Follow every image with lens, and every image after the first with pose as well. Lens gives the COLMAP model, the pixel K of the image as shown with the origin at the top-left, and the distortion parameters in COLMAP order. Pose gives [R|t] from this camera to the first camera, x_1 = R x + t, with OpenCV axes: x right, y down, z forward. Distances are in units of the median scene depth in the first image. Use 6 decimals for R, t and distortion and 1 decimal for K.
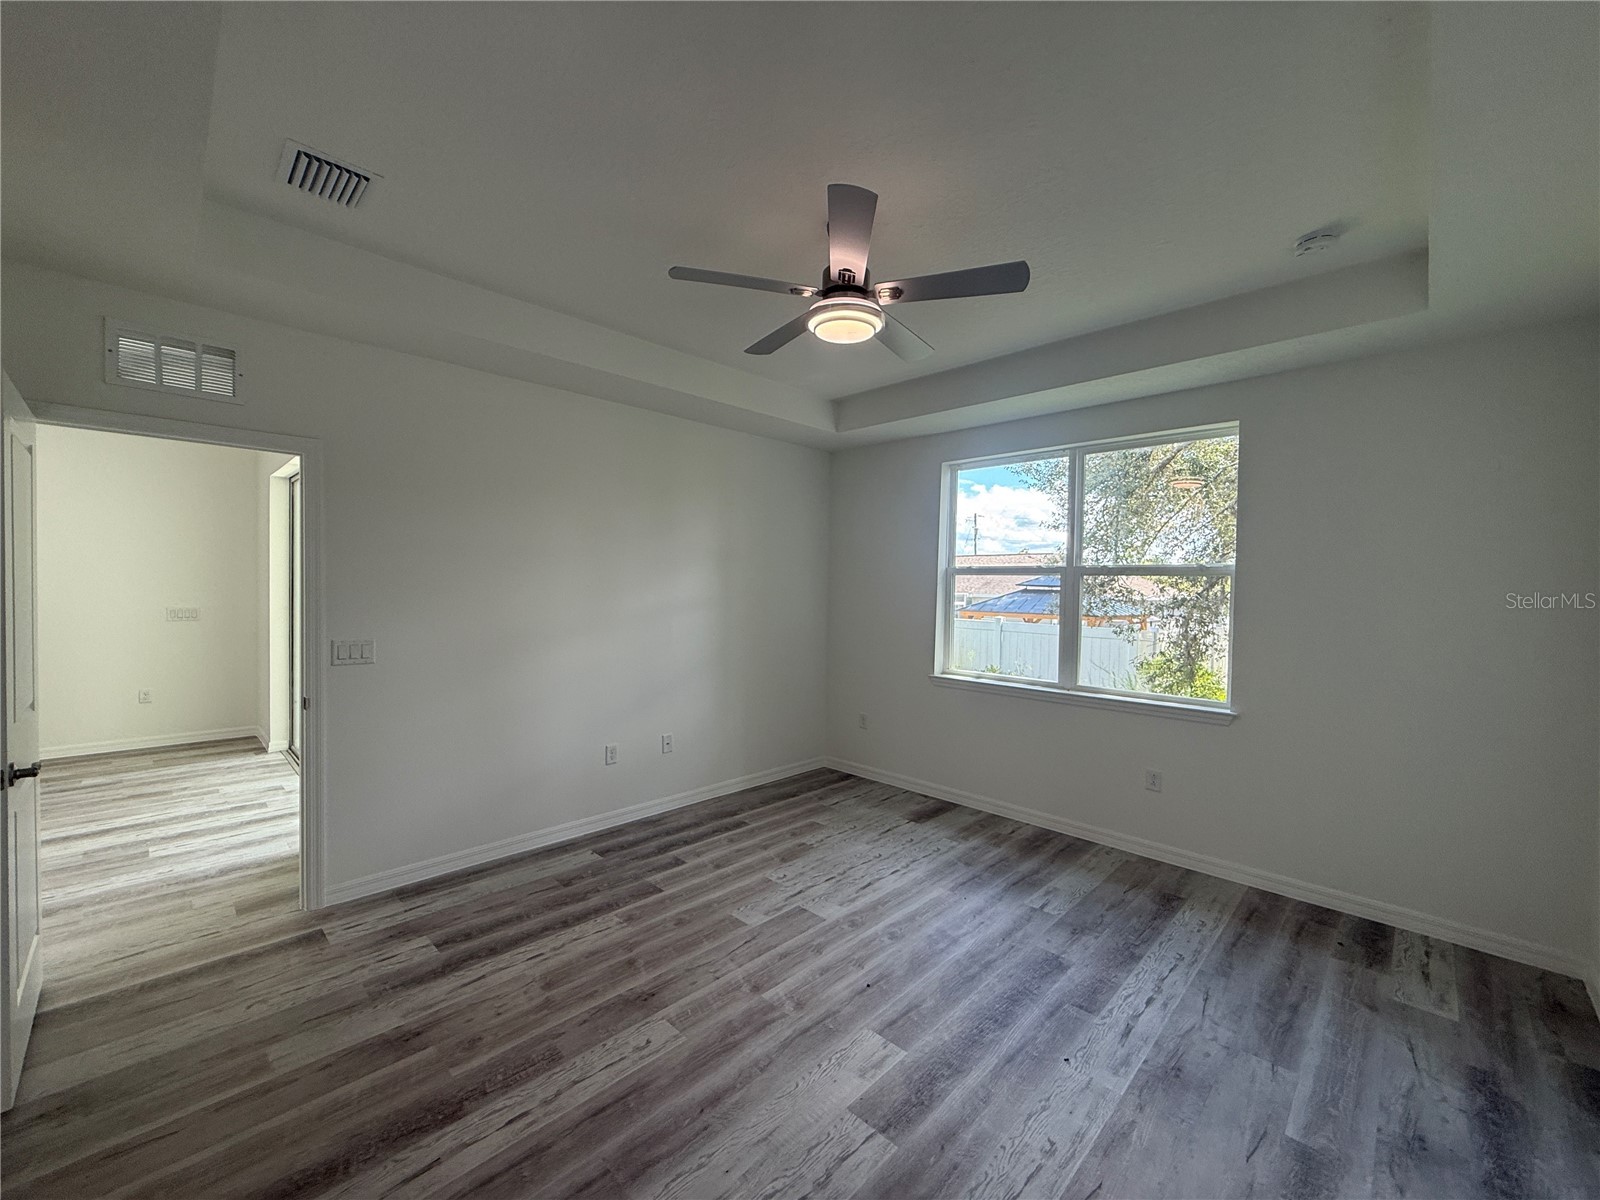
lens RADIAL K [[638.9, 0, 795.7], [0, 638.9, 592.1], [0, 0, 1]] dist [0.000603, 0.000075]
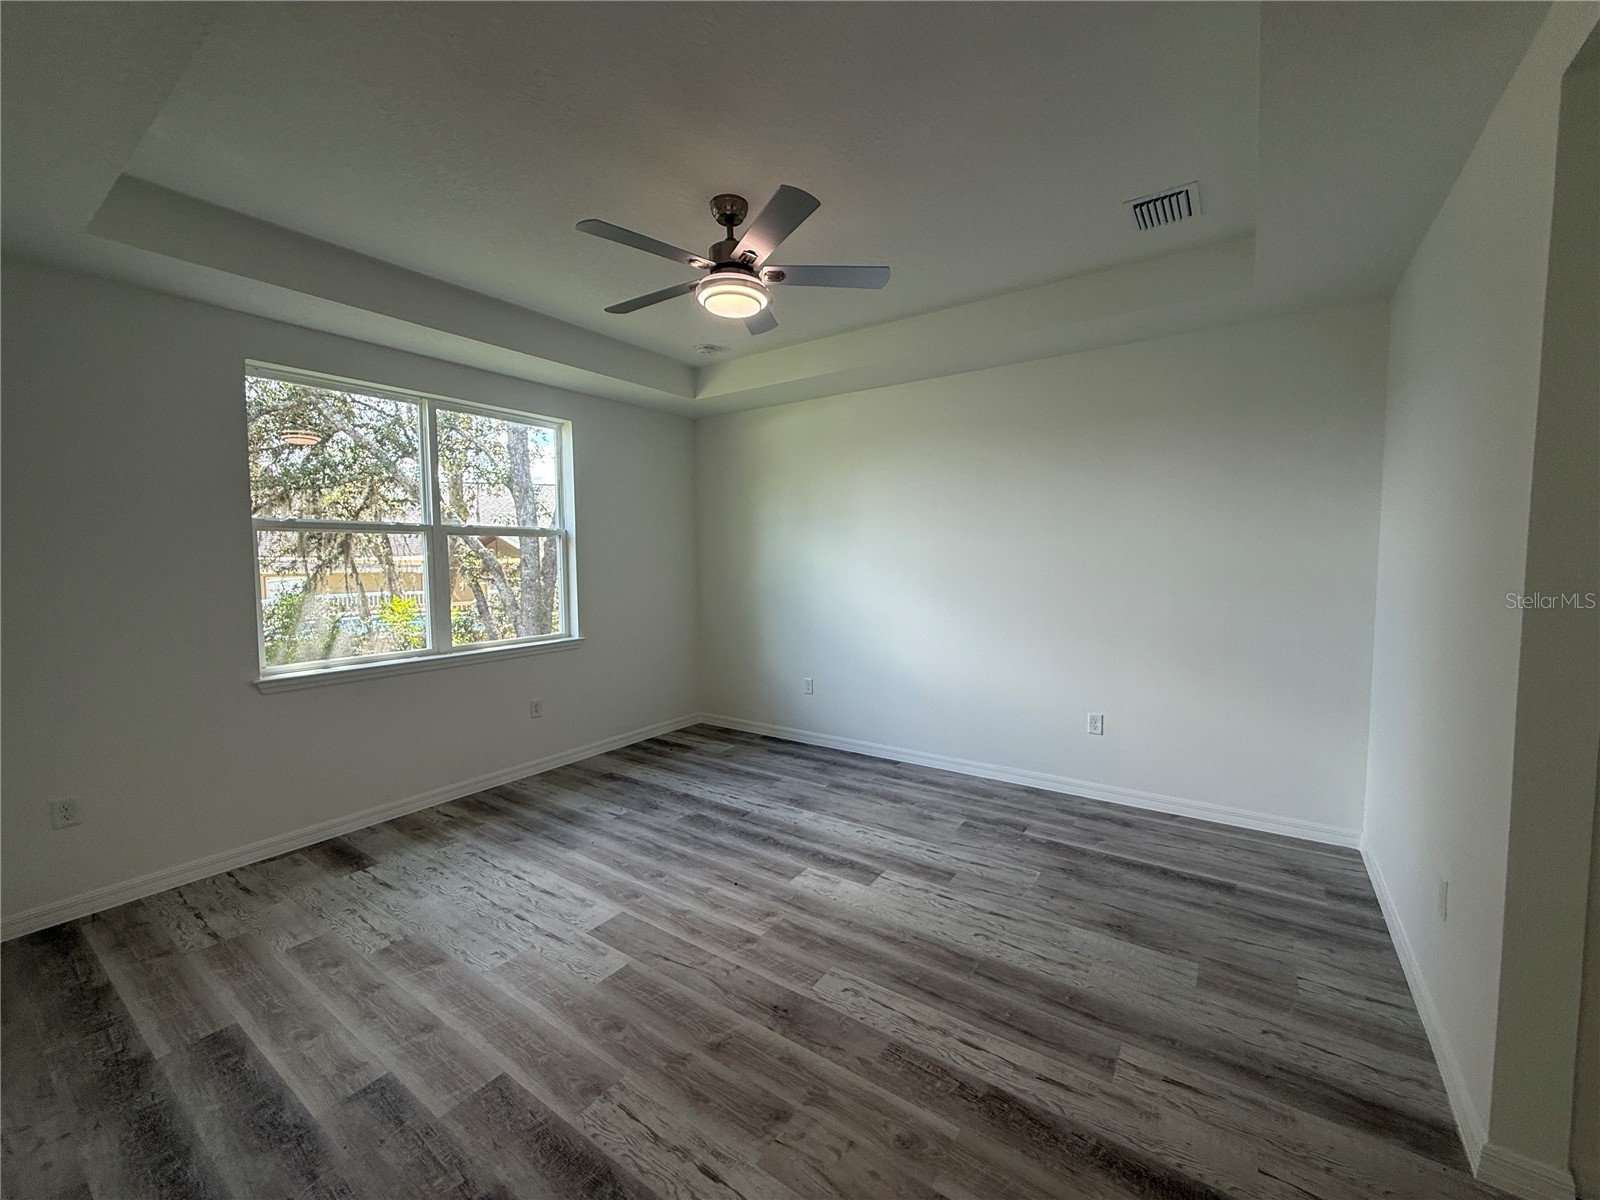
lens RADIAL K [[638.9, 0, 798.1], [0, 638.9, 593.2], [0, 0, 1]] dist [0.000603, 0.000075]
pose [[-0.165861, -0.072624, 0.983471, -0.867272], [0.017327, 0.996916, 0.076539, -0.004162], [-0.985997, 0.029735, -0.164091, 0.904323]]
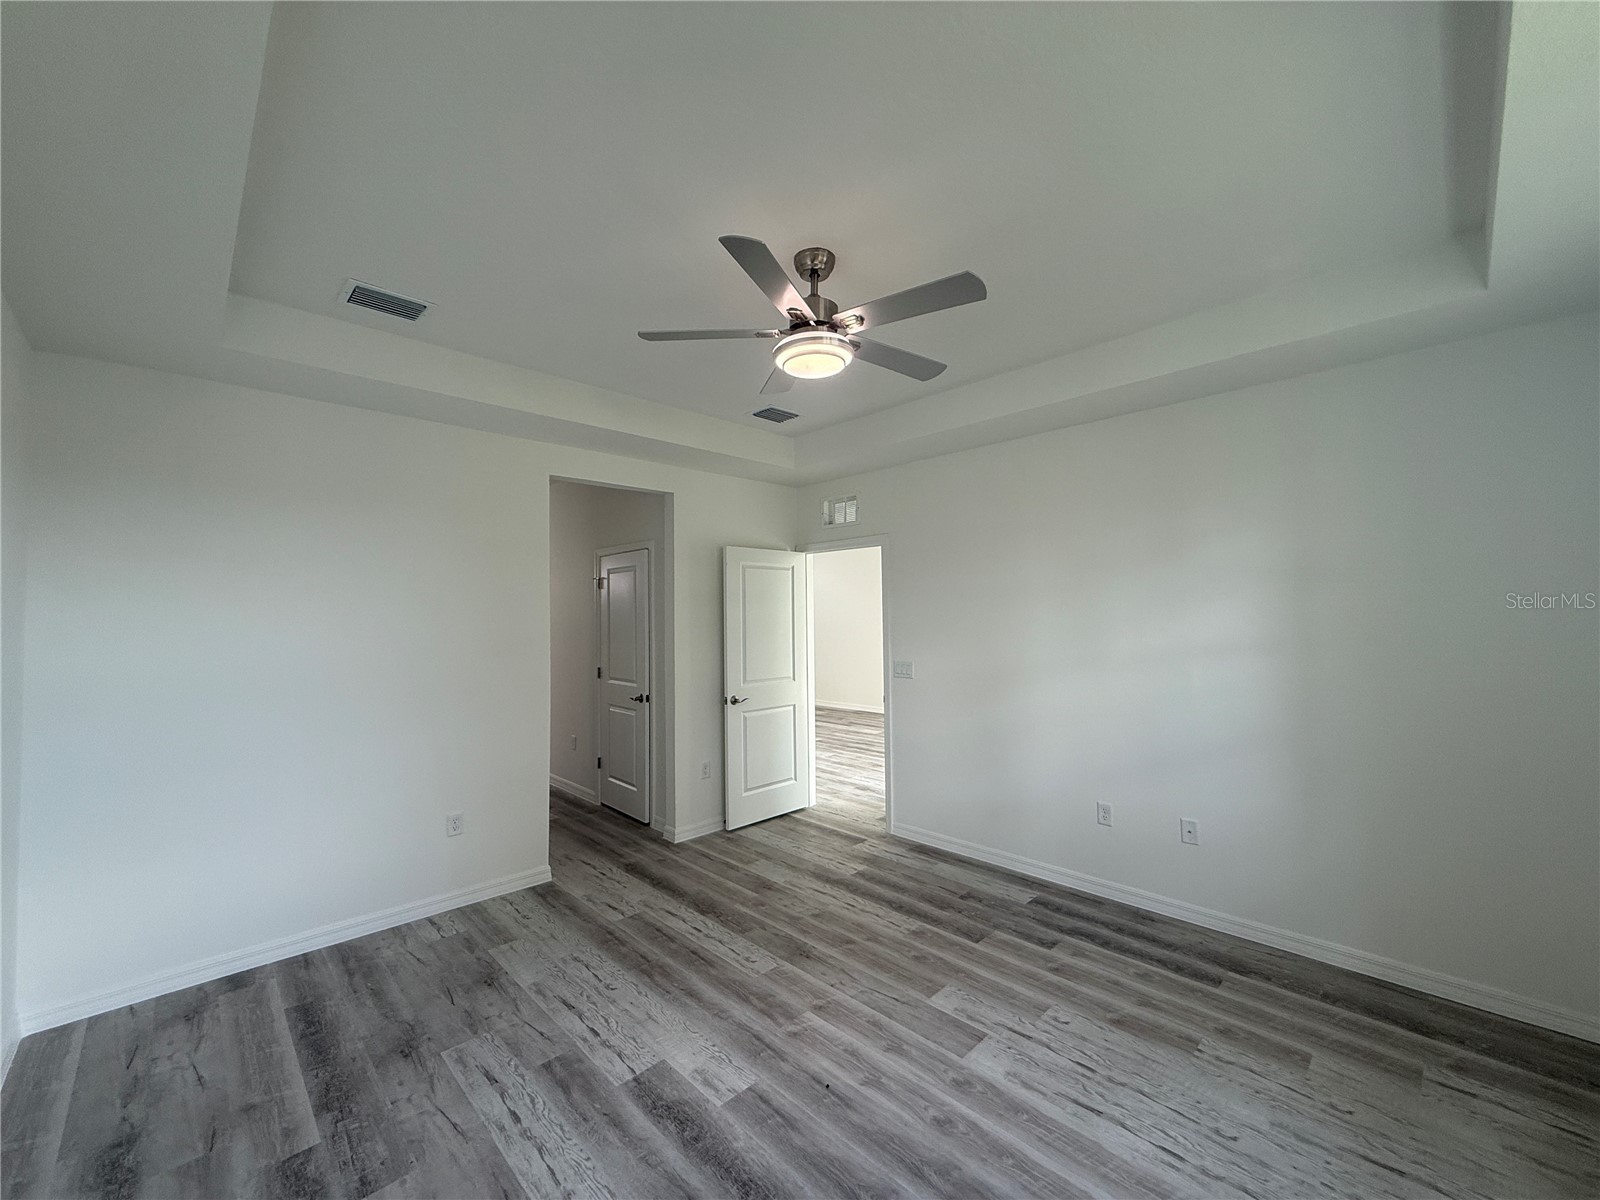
lens RADIAL K [[638.9, 0, 803.2], [0, 638.9, 606.9], [0, 0, 1]] dist [0.000603, 0.000075]
pose [[-0.015212, -0.030988, -0.999404, 0.853243], [0.000067, 0.999520, -0.030993, -0.007972], [0.999884, -0.000539, -0.015203, 0.833216]]
